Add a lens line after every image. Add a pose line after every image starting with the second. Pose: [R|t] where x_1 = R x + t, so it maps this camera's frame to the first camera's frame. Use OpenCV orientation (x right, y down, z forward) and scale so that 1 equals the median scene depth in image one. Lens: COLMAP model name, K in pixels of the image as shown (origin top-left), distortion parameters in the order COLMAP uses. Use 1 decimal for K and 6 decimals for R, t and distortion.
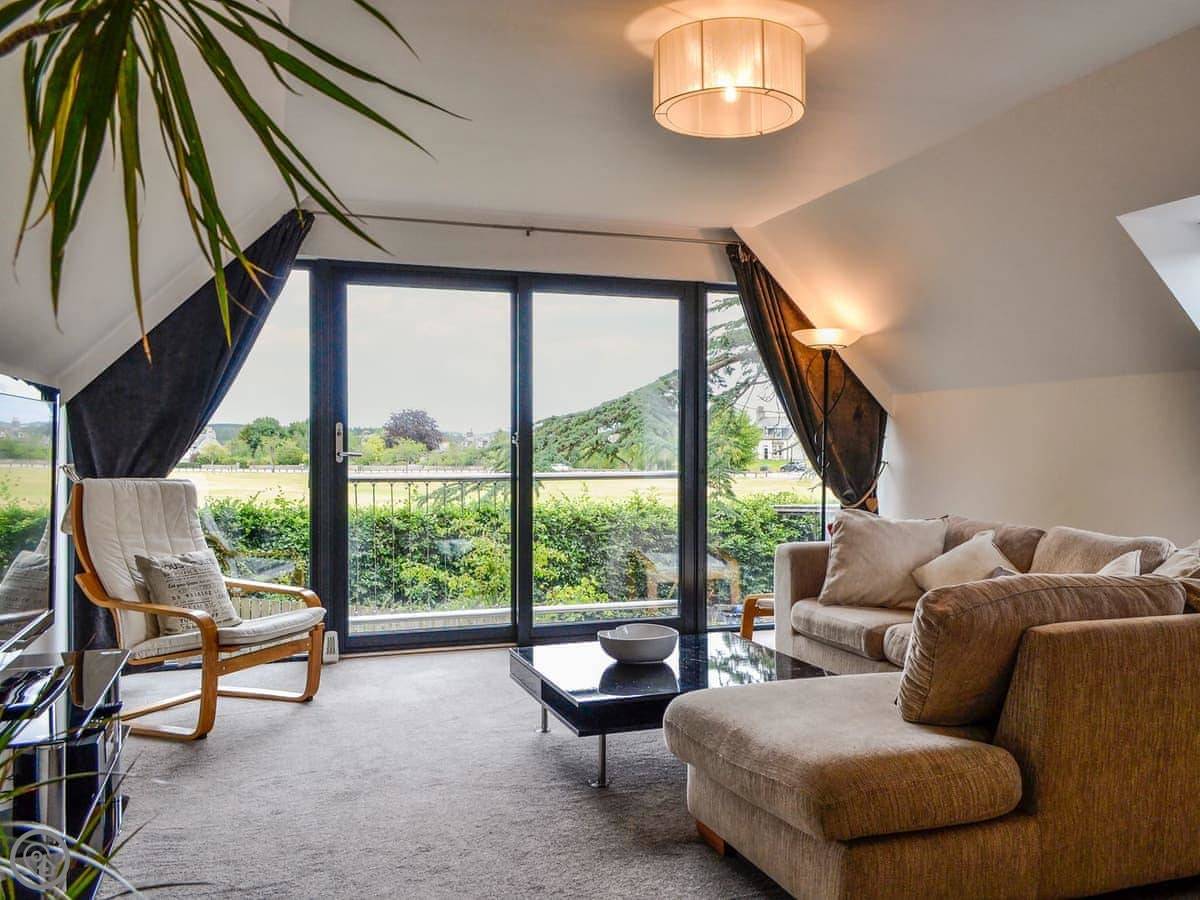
lens RADIAL K [[1061.3, 0, 648.9], [0, 1061.3, 449.7], [0, 0, 1]] dist [0.005801, -0.129755]
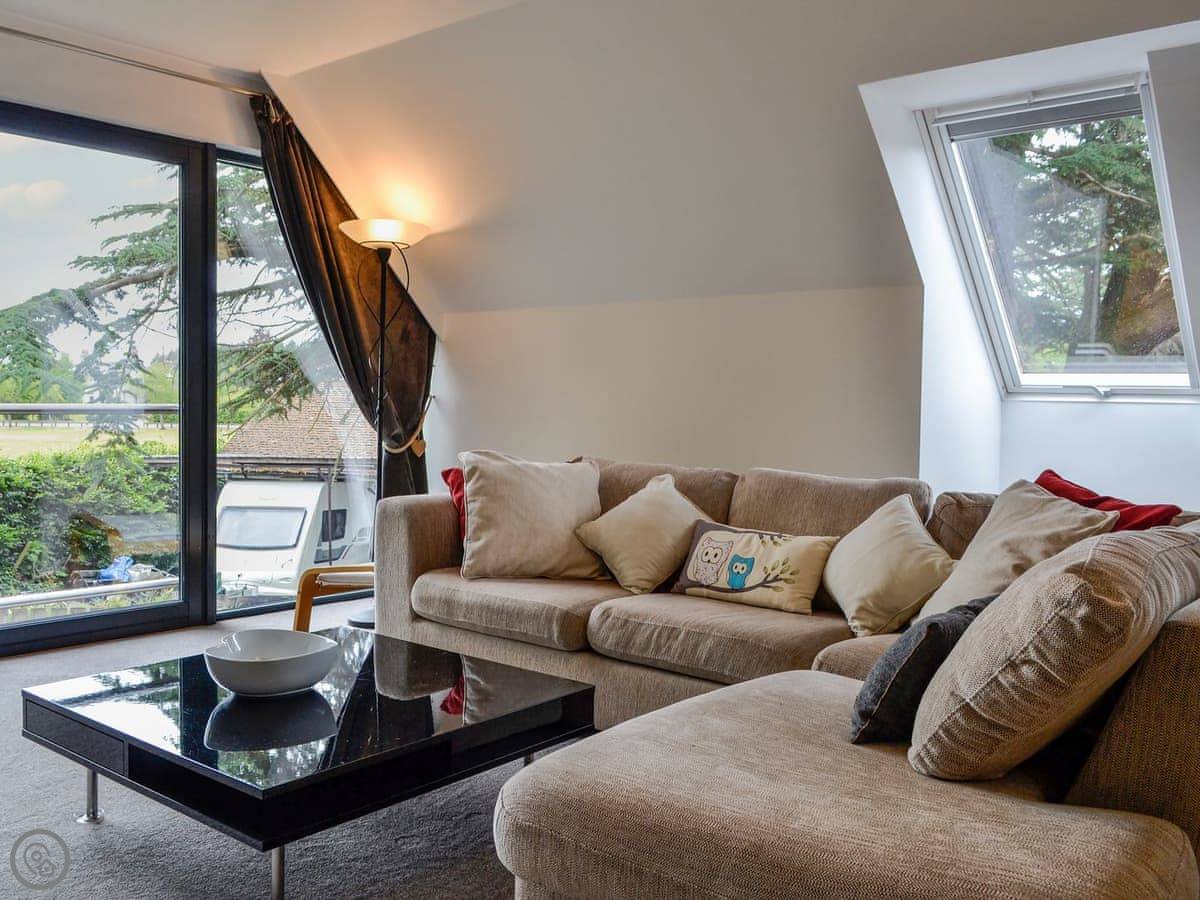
lens RADIAL K [[1109.8, 0, 560.7], [0, 1109.8, 457.6], [0, 0, 1]] dist [-0.000305, 0.013117]
pose [[0.886477, -0.010439, 0.462654, -0.093706], [-0.015113, 0.998559, 0.051490, 0.014535], [-0.462525, -0.052637, 0.885042, 0.201976]]
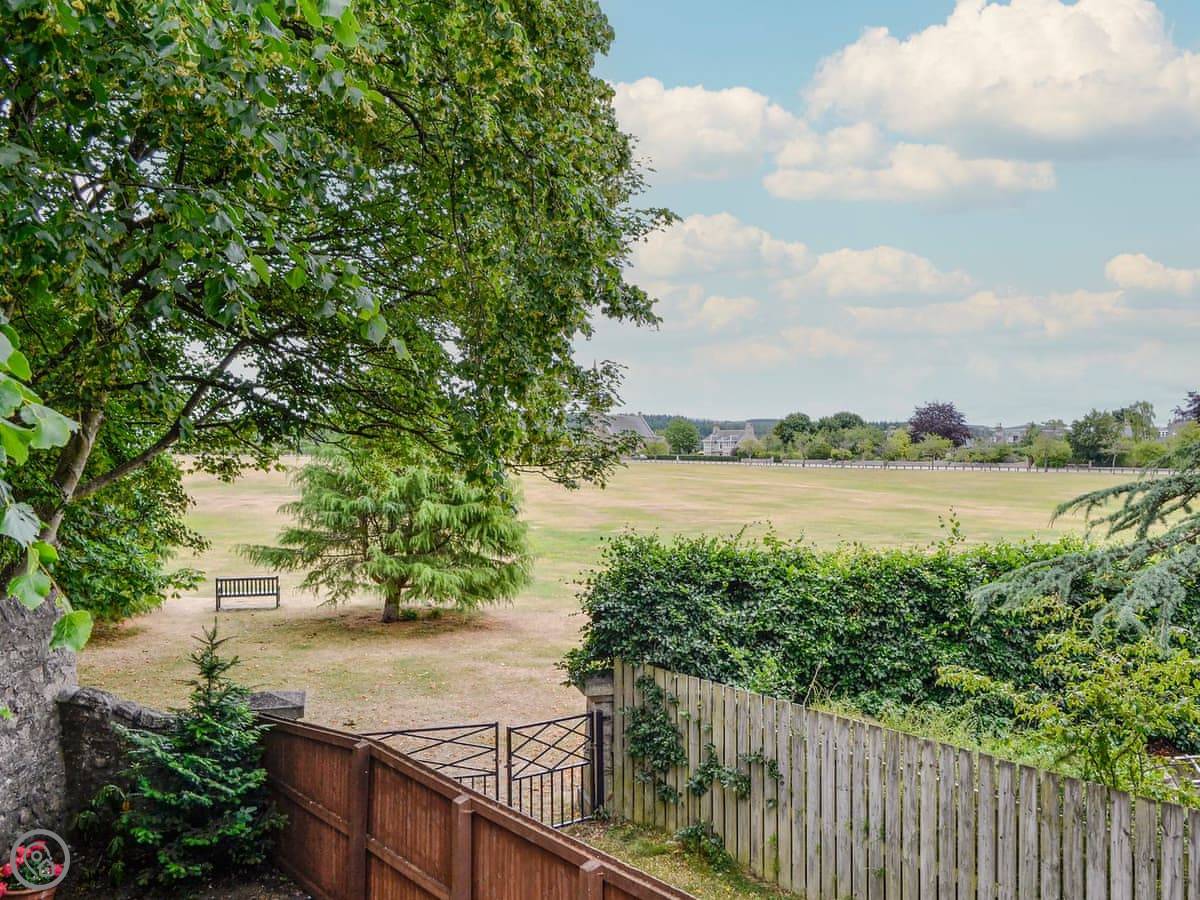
lens RADIAL K [[1023.8, 0, 638.9], [0, 1023.8, 457.1], [0, 0, 1]] dist [-0.005082, 0.018763]
pose [[0.876136, 0.007426, -0.482007, -0.221830], [-0.000830, 0.999903, 0.013896, -0.055708], [0.482063, -0.011775, 0.876057, 0.875269]]
